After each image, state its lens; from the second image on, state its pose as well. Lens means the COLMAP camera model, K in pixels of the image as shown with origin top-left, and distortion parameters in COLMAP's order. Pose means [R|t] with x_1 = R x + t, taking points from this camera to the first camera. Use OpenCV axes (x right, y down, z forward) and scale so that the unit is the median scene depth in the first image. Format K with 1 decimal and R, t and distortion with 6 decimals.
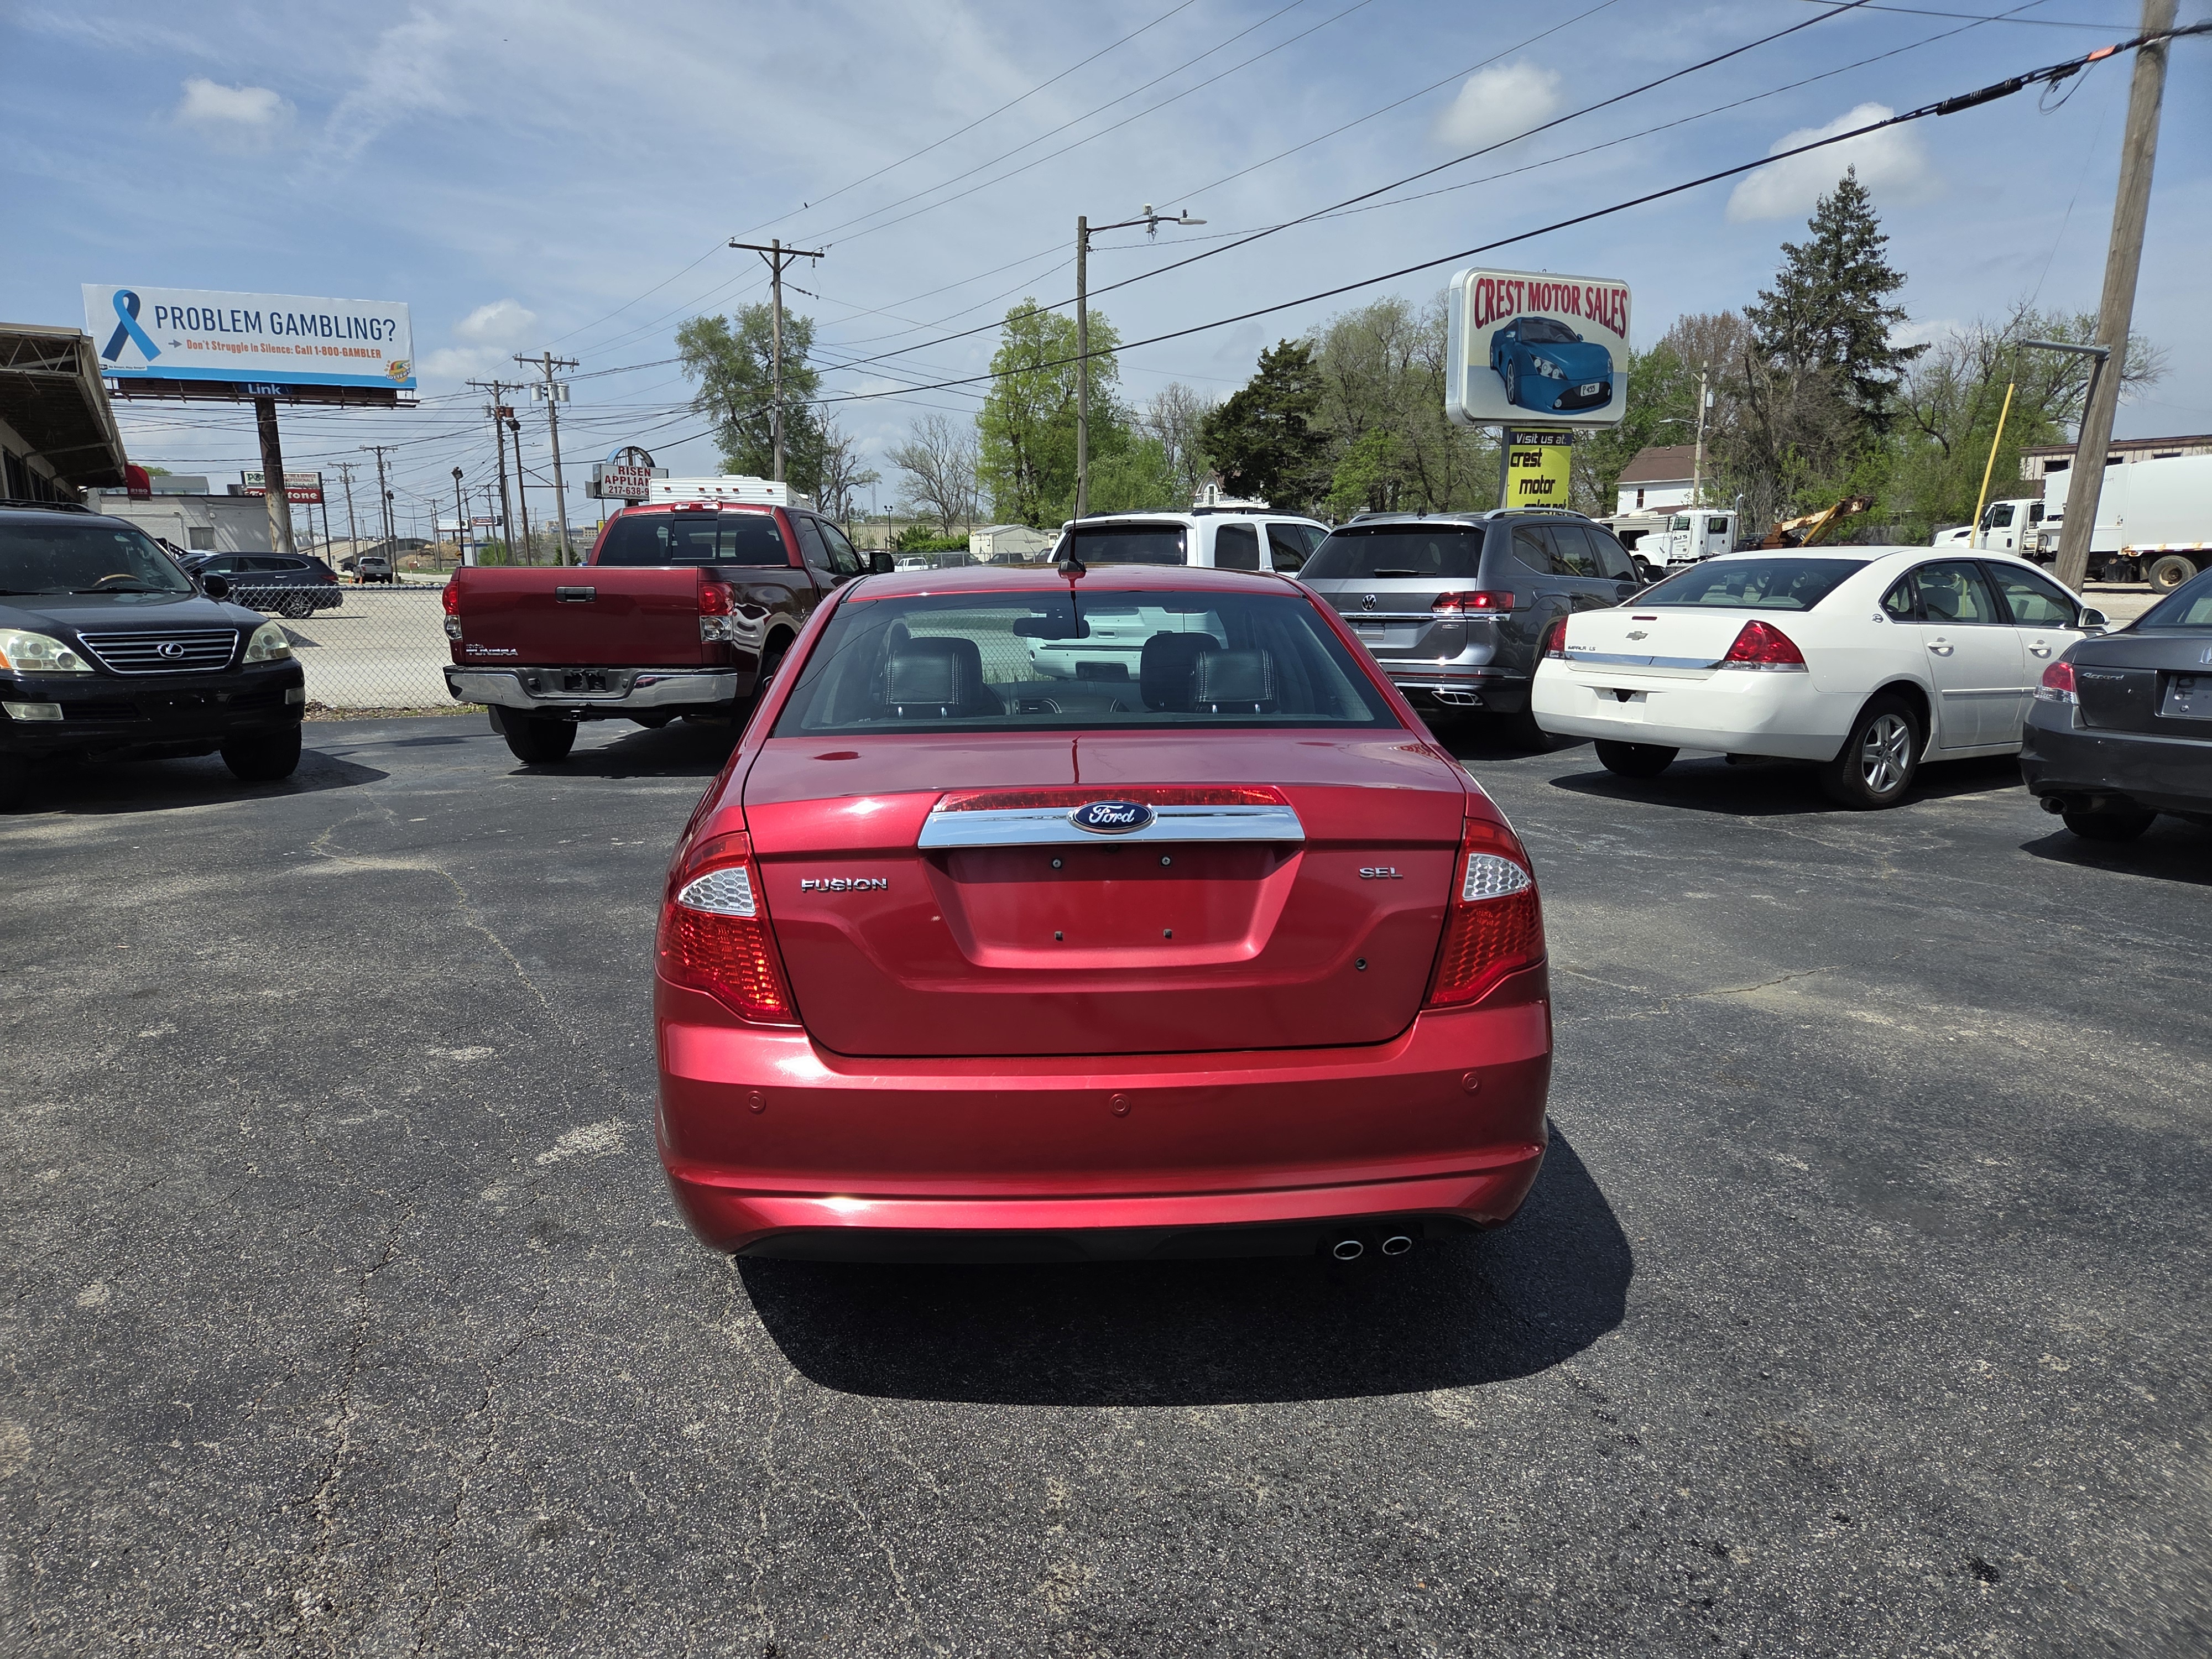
lens RADIAL K [[1467.4, 0, 1074.2], [0, 1467.4, 848.2], [0, 0, 1]] dist [0.054512, -0.043941]
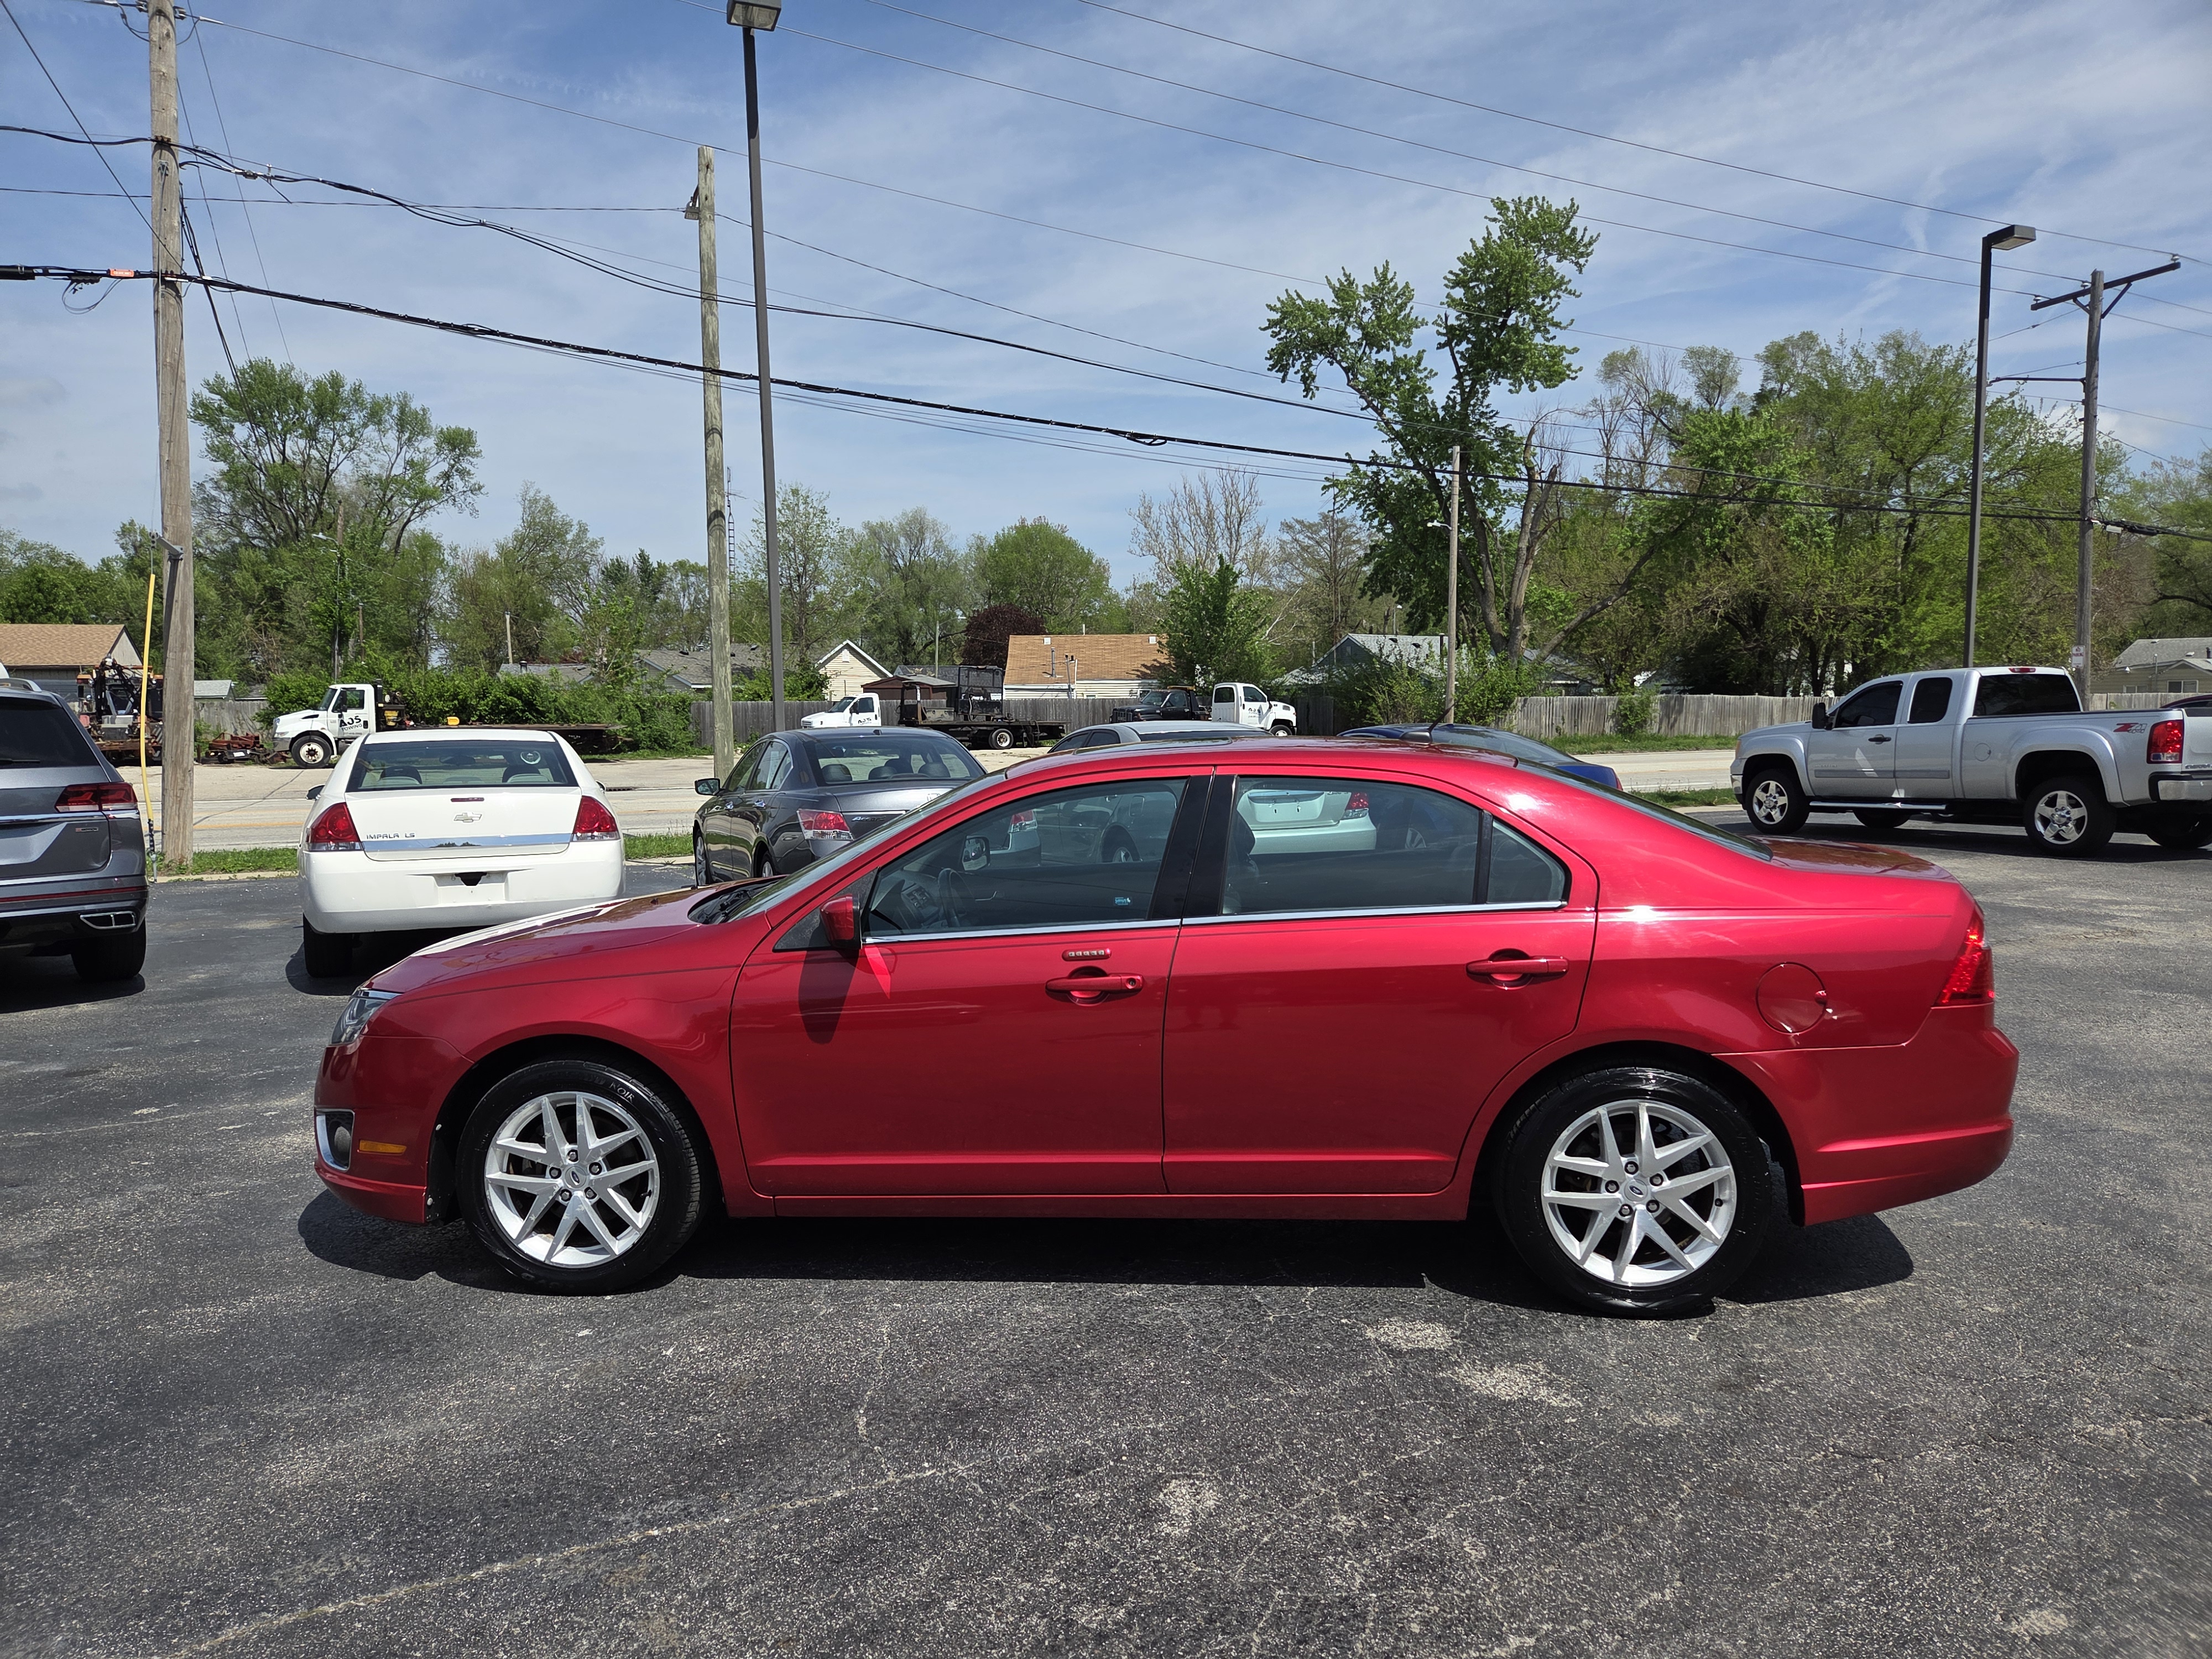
lens RADIAL K [[1467.4, 0, 1087.2], [0, 1467.4, 843.8], [0, 0, 1]] dist [0.054512, -0.043941]
pose [[0.126694, -0.074931, 0.989108, -0.266369], [0.198832, 0.978824, 0.048683, -0.046211], [-0.971810, 0.190498, 0.138909, 0.233514]]
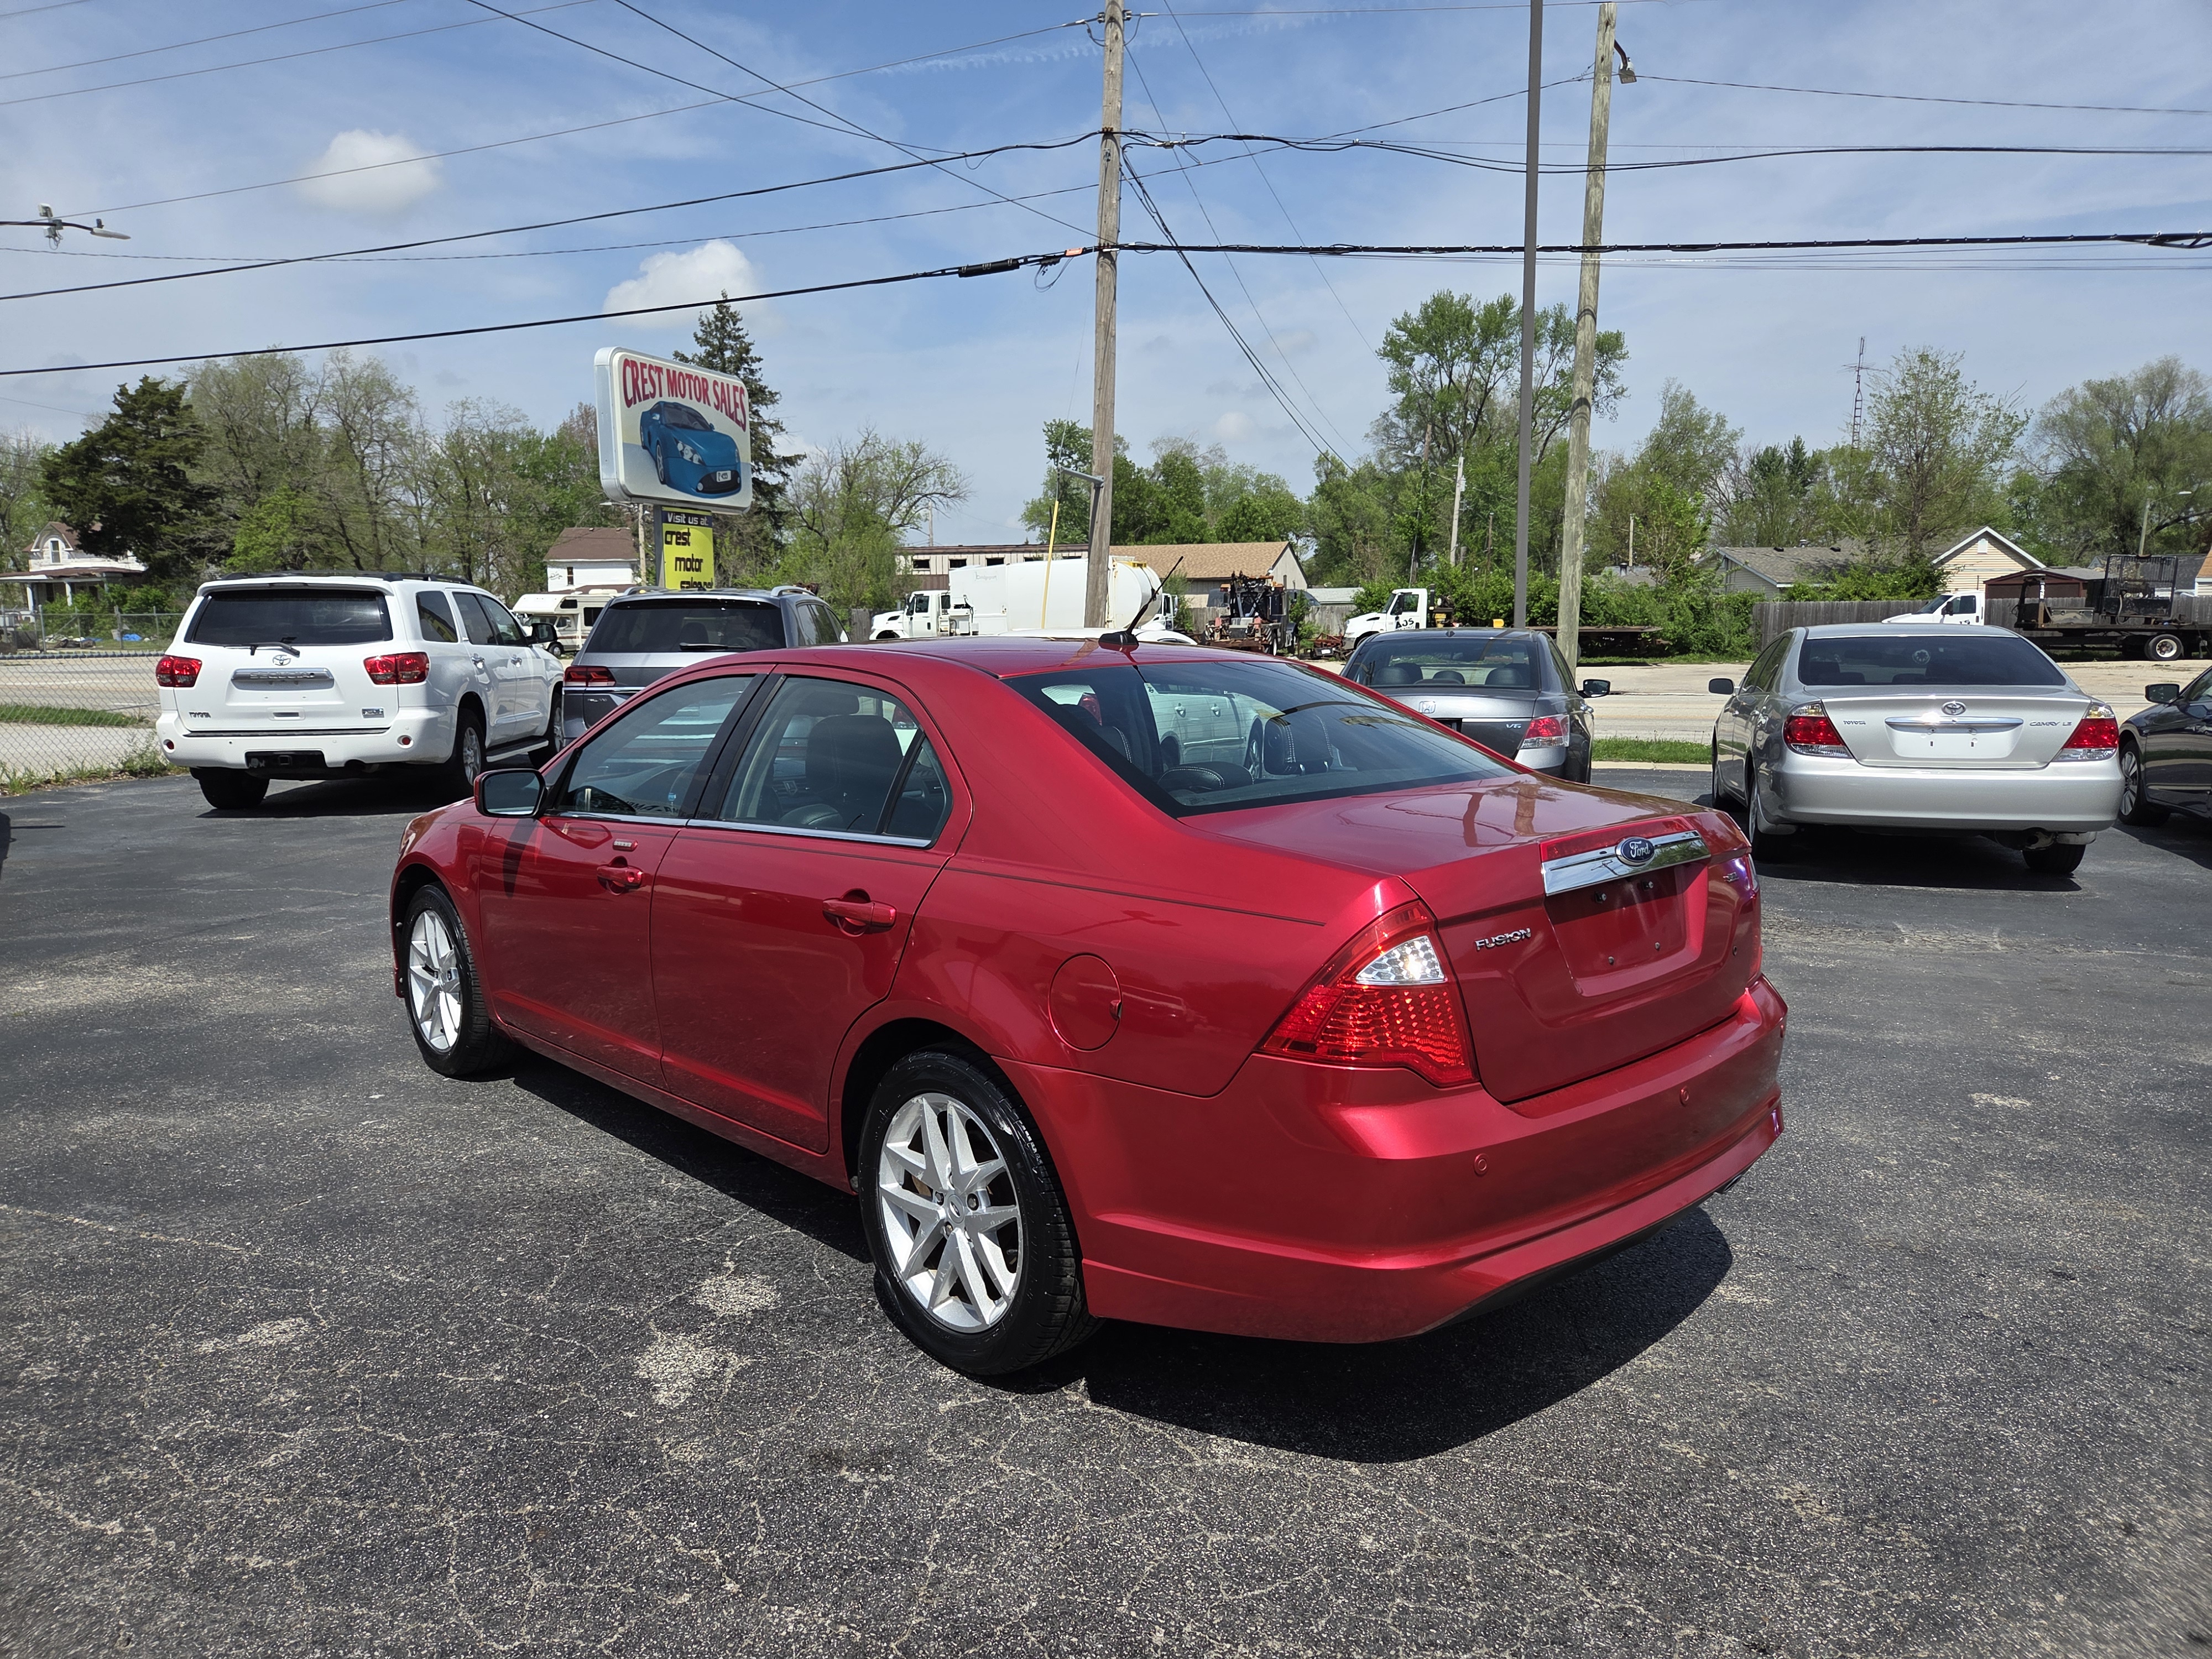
lens RADIAL K [[1467.4, 0, 1103.0], [0, 1467.4, 816.5], [0, 0, 1]] dist [0.054512, -0.043941]
pose [[0.756486, -0.074023, 0.649807, -0.142742], [0.119457, 0.992499, -0.026007, -0.009500], [-0.643008, 0.097298, 0.759654, 0.050903]]
